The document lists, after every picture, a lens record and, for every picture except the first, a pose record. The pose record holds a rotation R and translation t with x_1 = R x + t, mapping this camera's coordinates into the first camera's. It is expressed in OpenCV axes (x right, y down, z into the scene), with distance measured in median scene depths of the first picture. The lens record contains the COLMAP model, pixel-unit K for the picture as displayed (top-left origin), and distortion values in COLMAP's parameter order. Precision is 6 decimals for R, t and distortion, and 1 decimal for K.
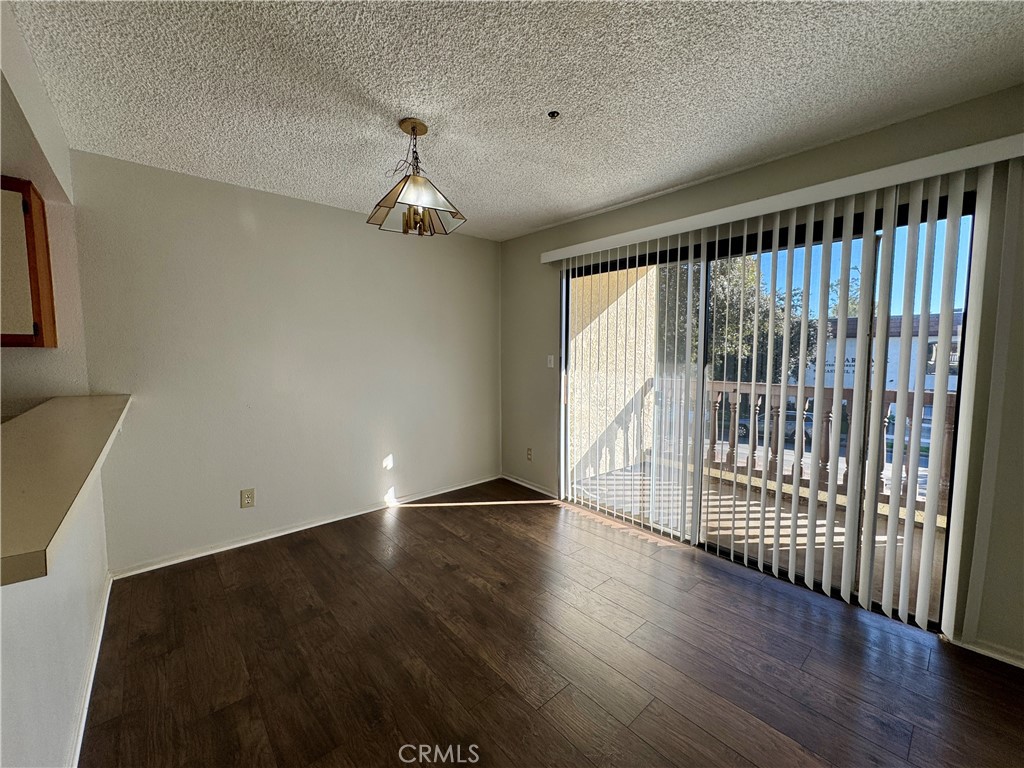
lens RADIAL K [[408.8, 0, 507.5], [0, 408.8, 382.7], [0, 0, 1]] dist [-0.002361, -0.000234]
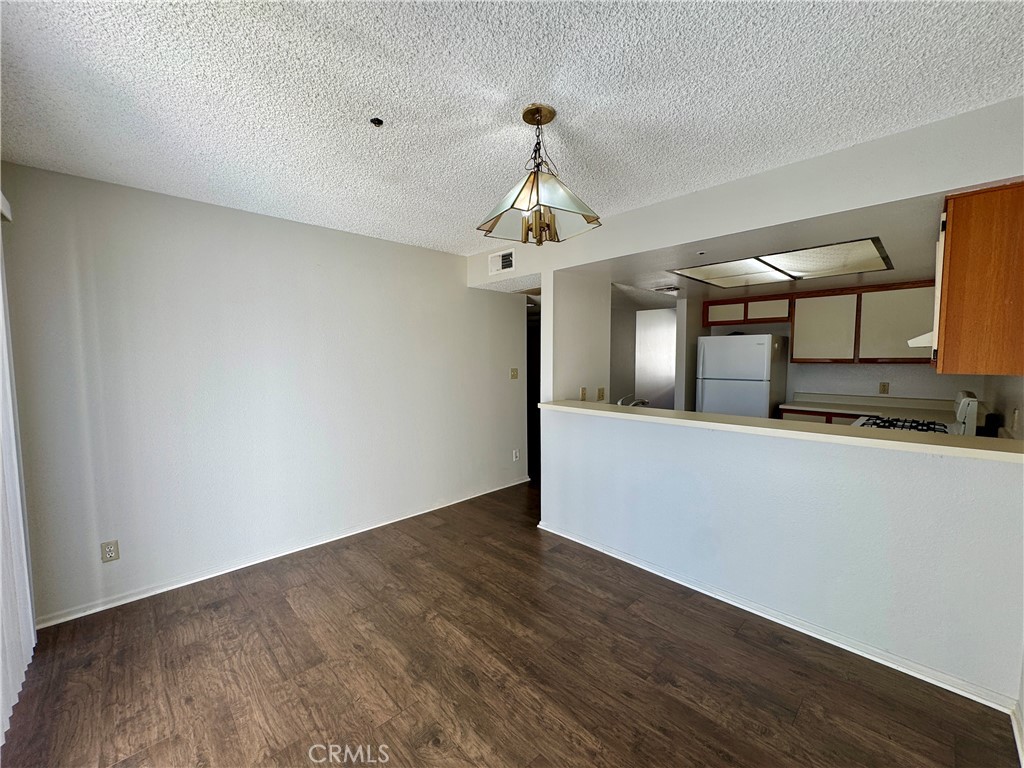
lens RADIAL K [[408.8, 0, 512.2], [0, 408.8, 384.4], [0, 0, 1]] dist [-0.002361, -0.000234]
pose [[-0.998561, 0.009554, -0.052771, -0.249624], [0.001113, 0.987485, 0.157711, -0.423880], [0.053618, 0.157425, -0.986074, 3.773121]]
